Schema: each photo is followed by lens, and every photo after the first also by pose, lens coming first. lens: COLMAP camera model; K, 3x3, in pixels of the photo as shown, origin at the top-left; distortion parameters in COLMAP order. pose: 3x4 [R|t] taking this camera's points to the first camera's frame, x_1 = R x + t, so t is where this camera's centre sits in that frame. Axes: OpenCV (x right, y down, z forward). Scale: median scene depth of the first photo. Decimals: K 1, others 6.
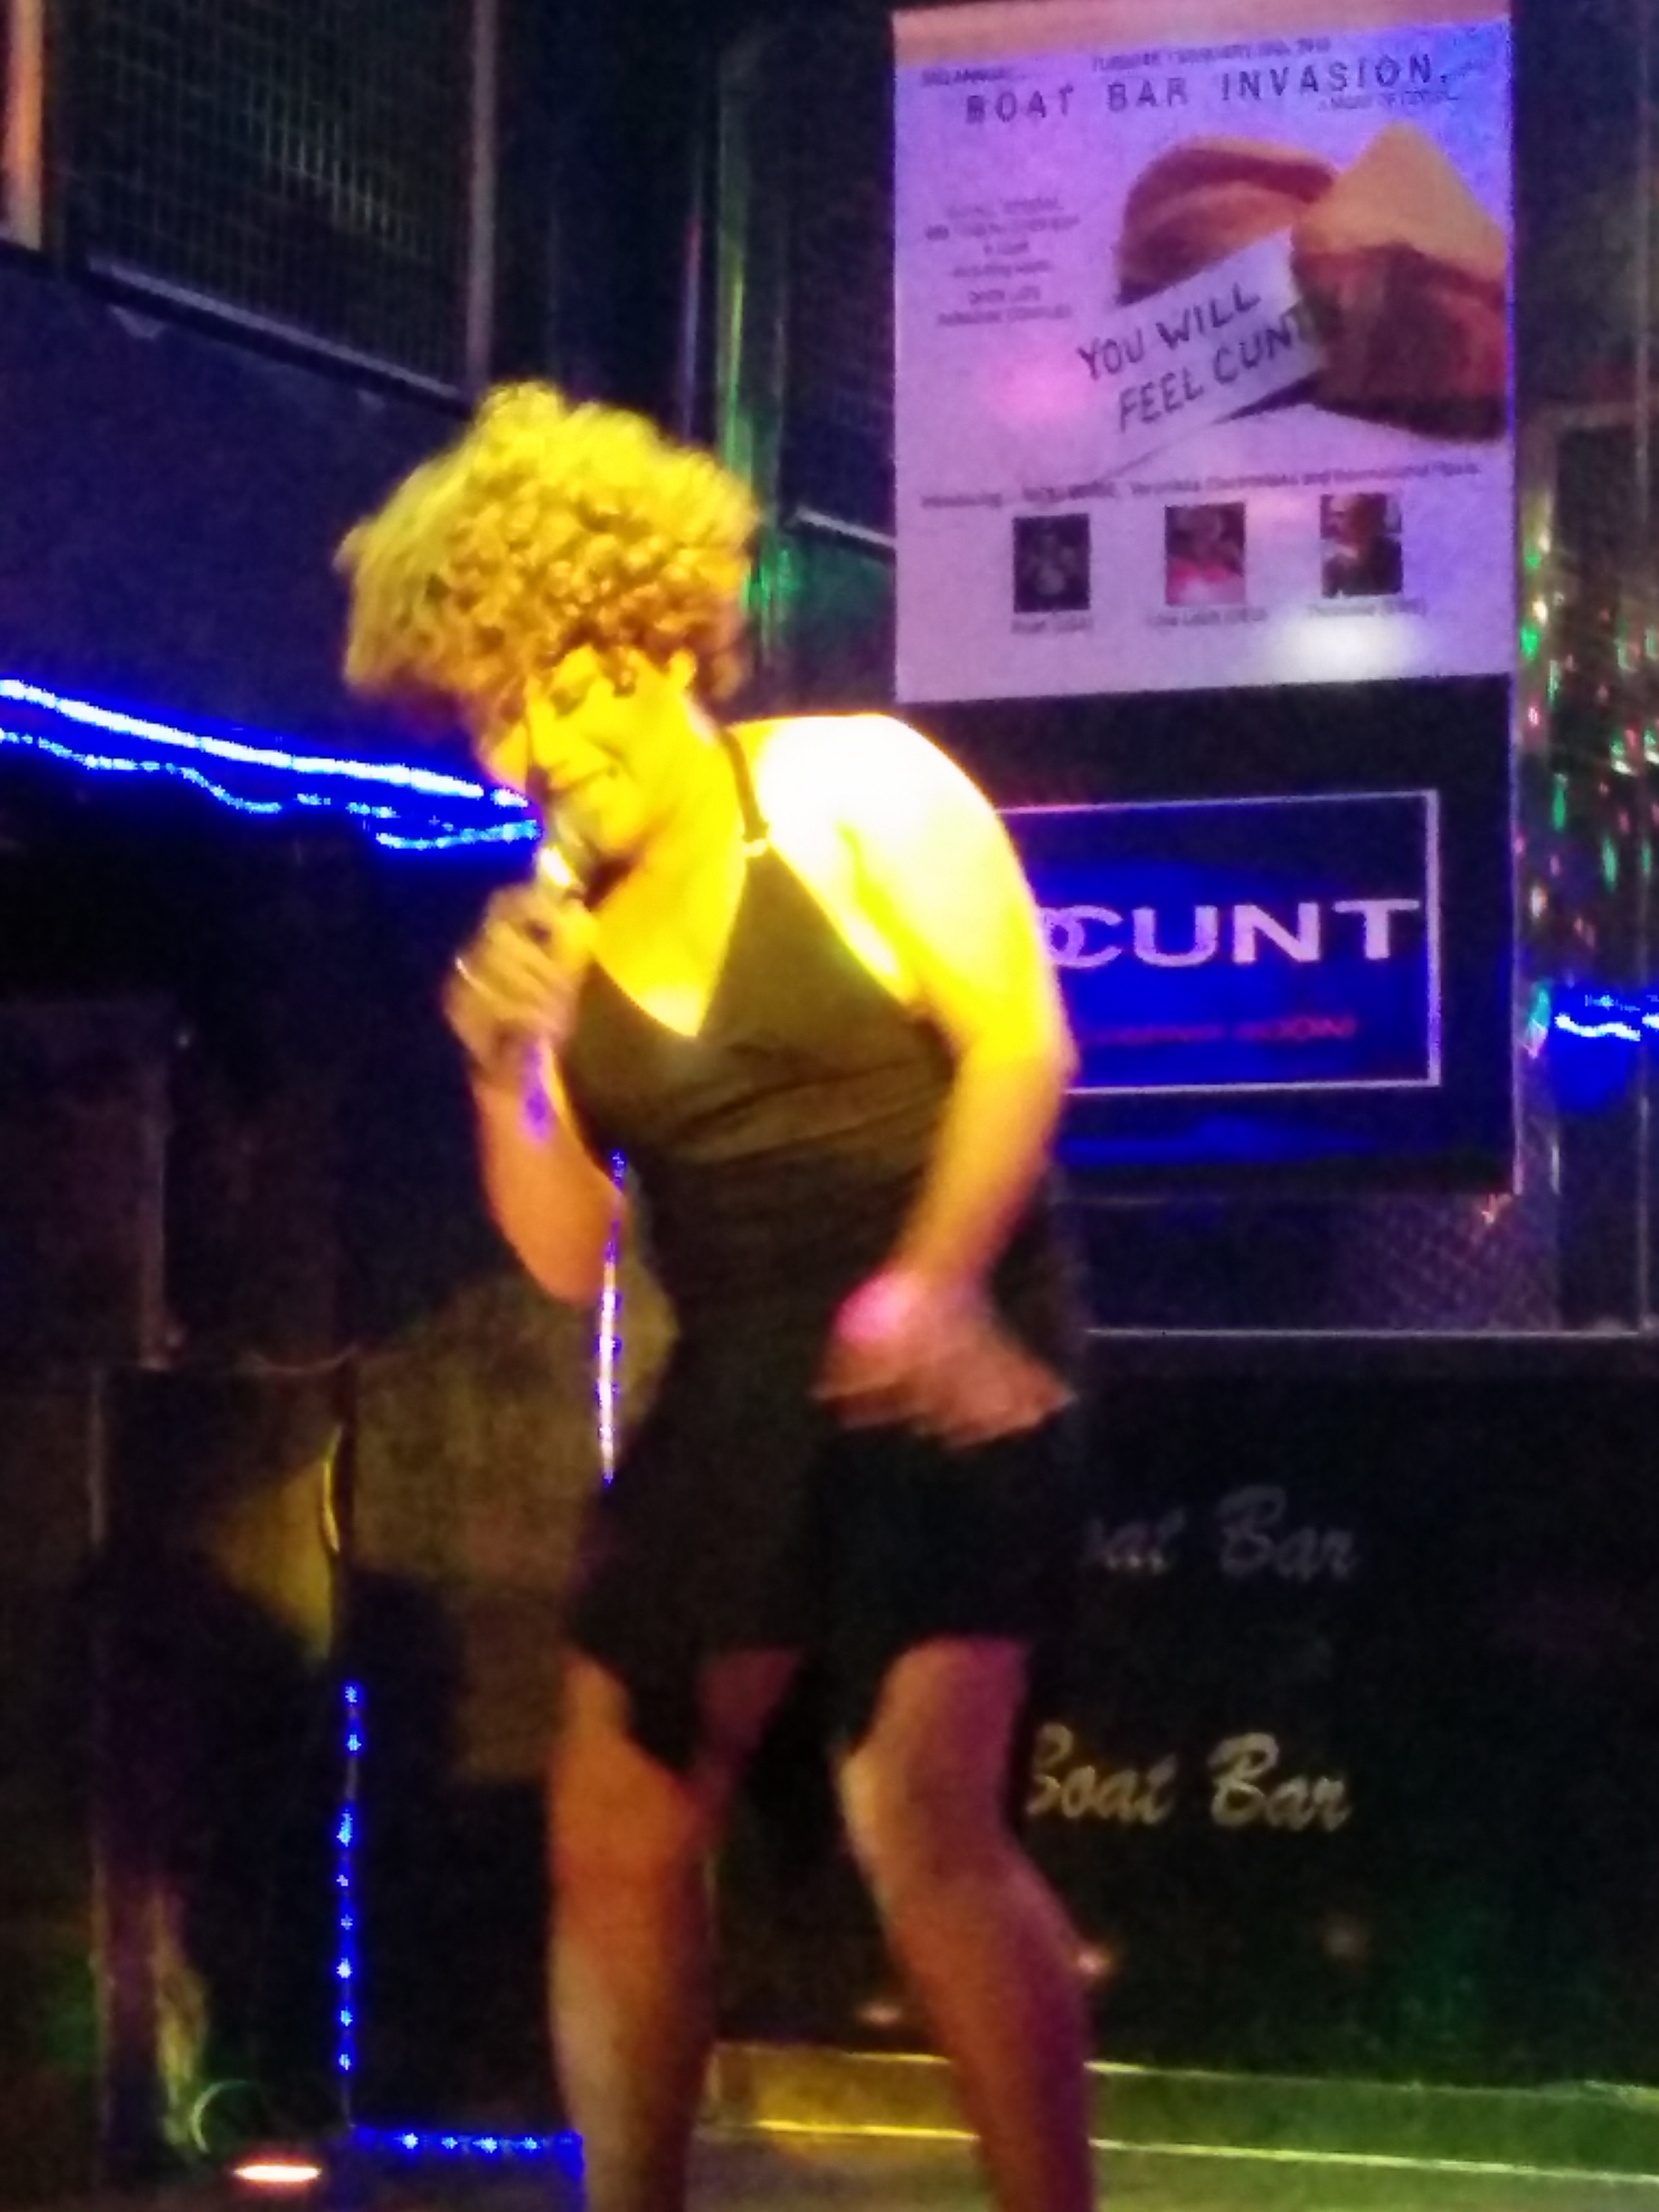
lens RADIAL K [[1935.2, 0, 833.1], [0, 1935.2, 1099.3], [0, 0, 1]] dist [-0.001402, 0.001005]
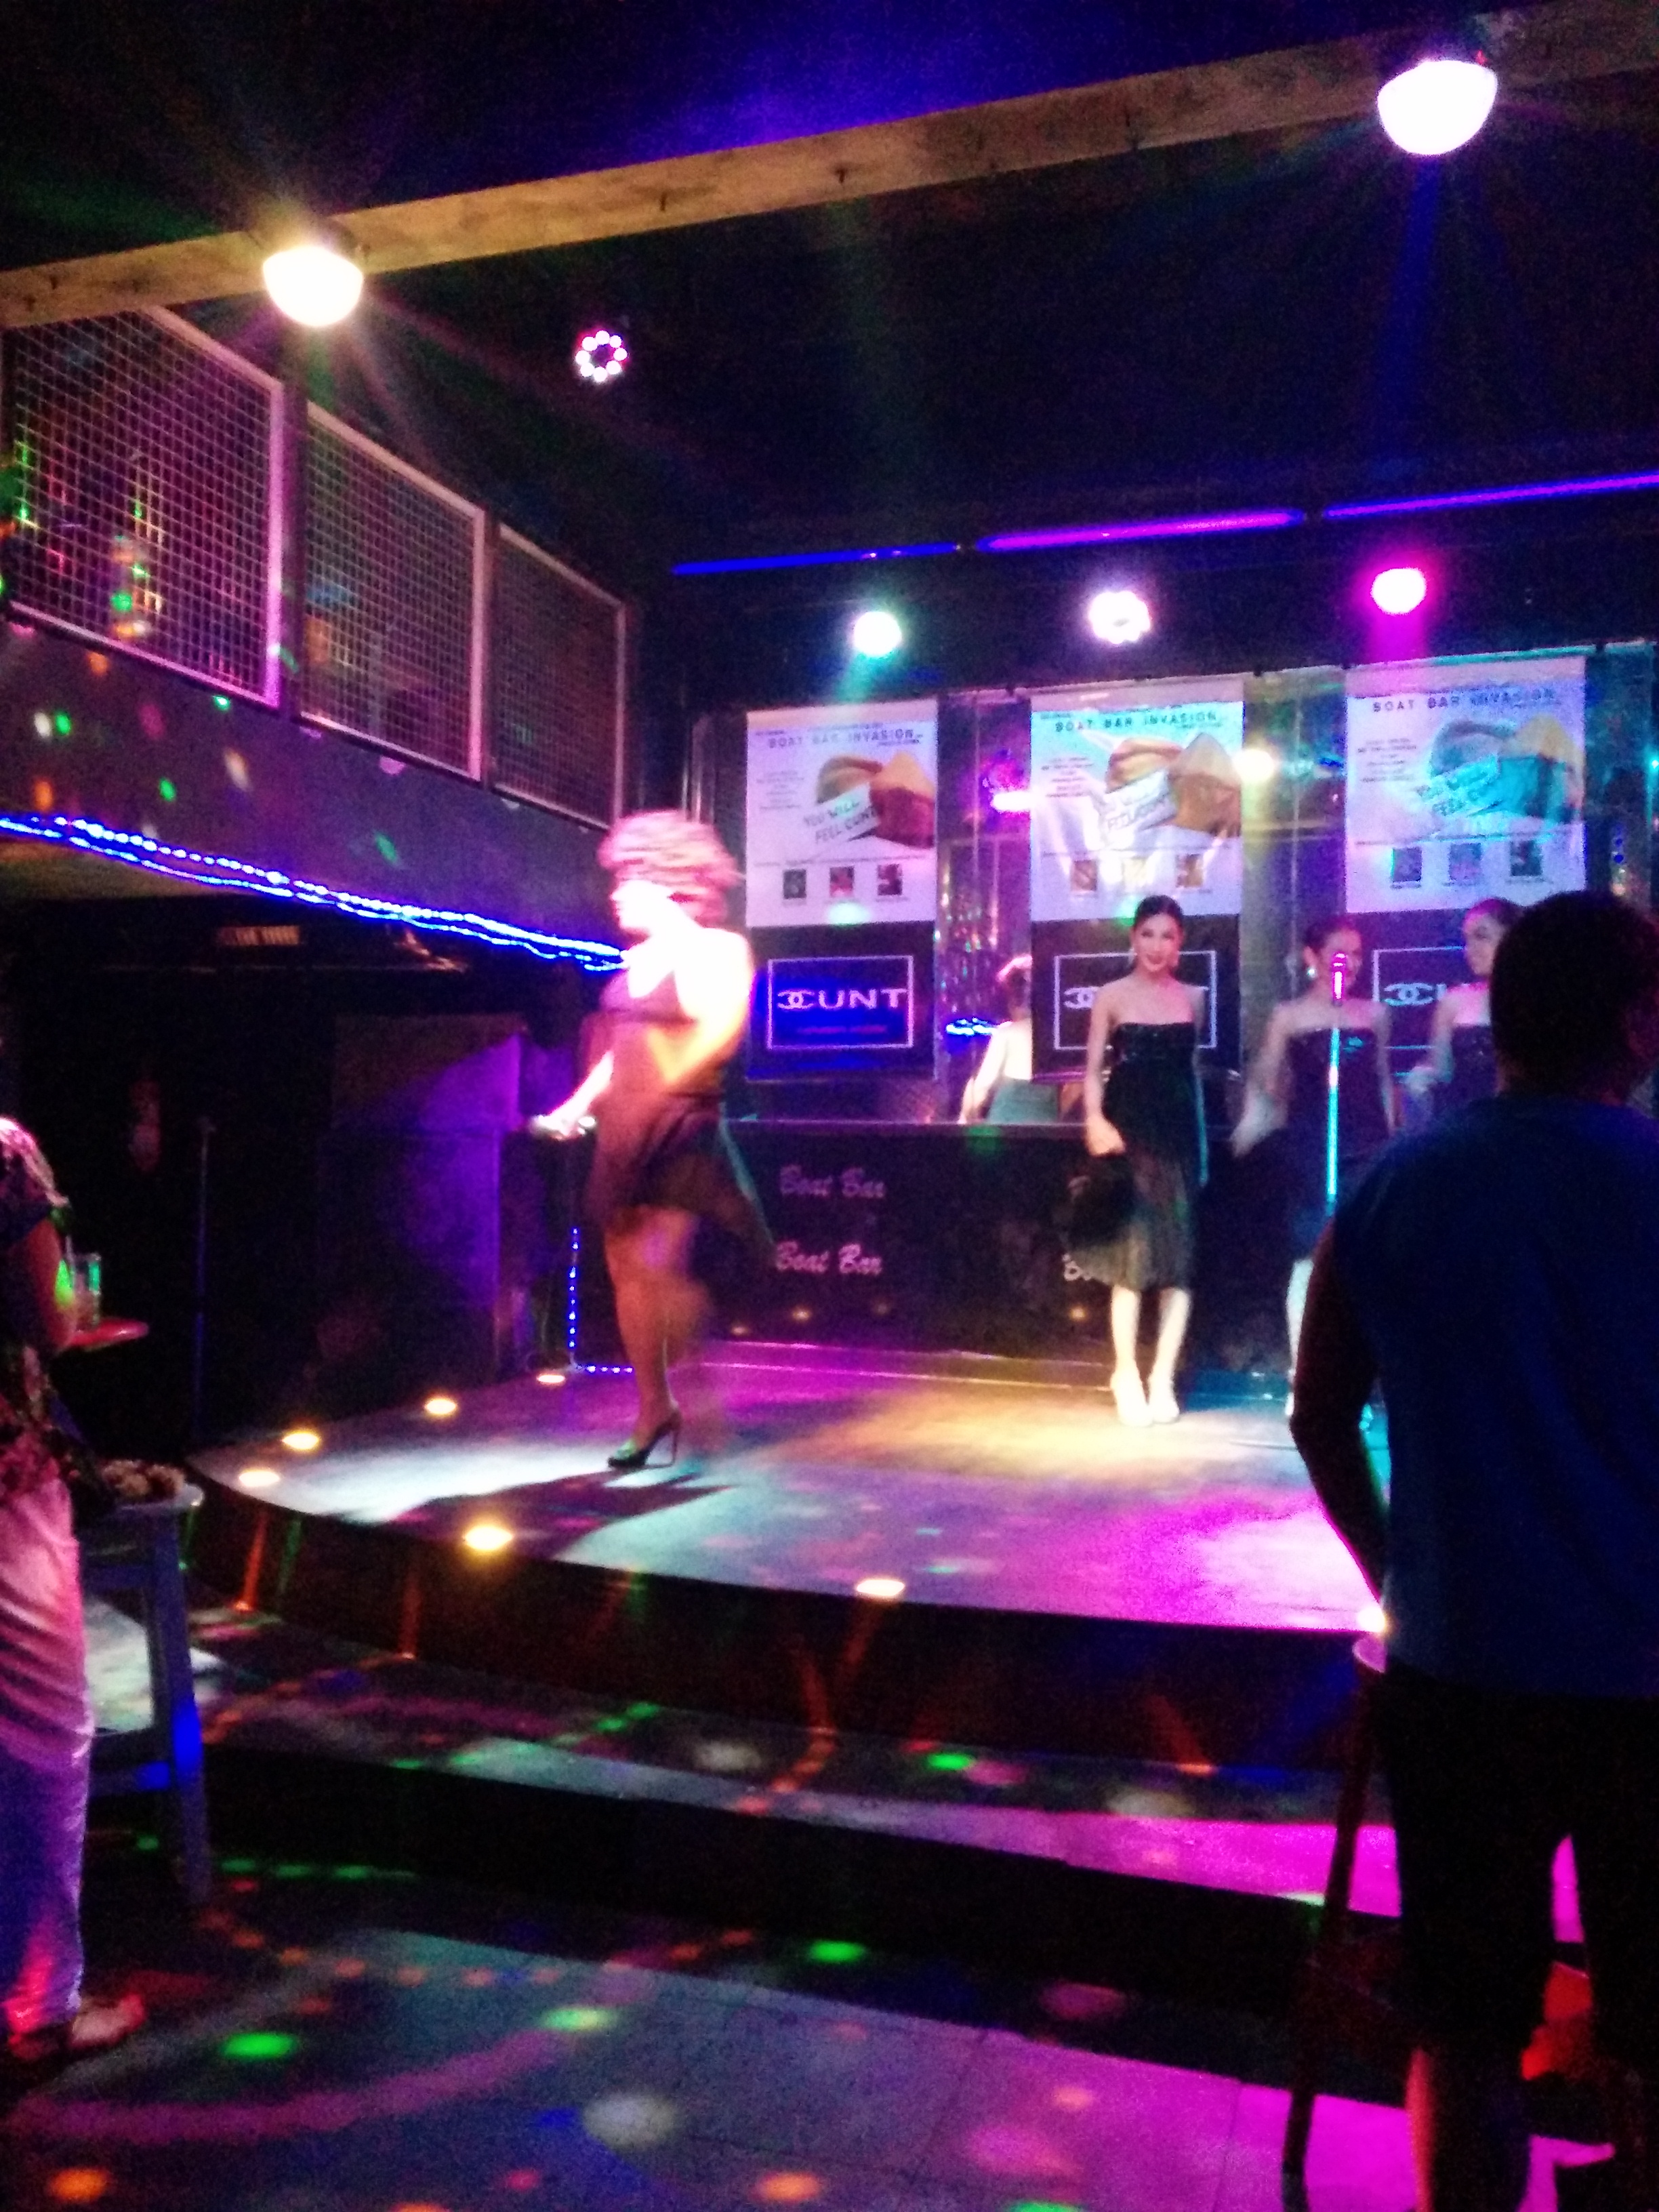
lens RADIAL K [[1935.2, 0, 821.1], [0, 1935.2, 1113.8], [0, 0, 1]] dist [-0.001402, 0.001005]
pose [[0.999708, 0.009339, 0.022299, 0.088592], [-0.009310, 0.999956, -0.001393, 0.111943], [-0.022311, 0.001185, 0.999750, -2.246502]]
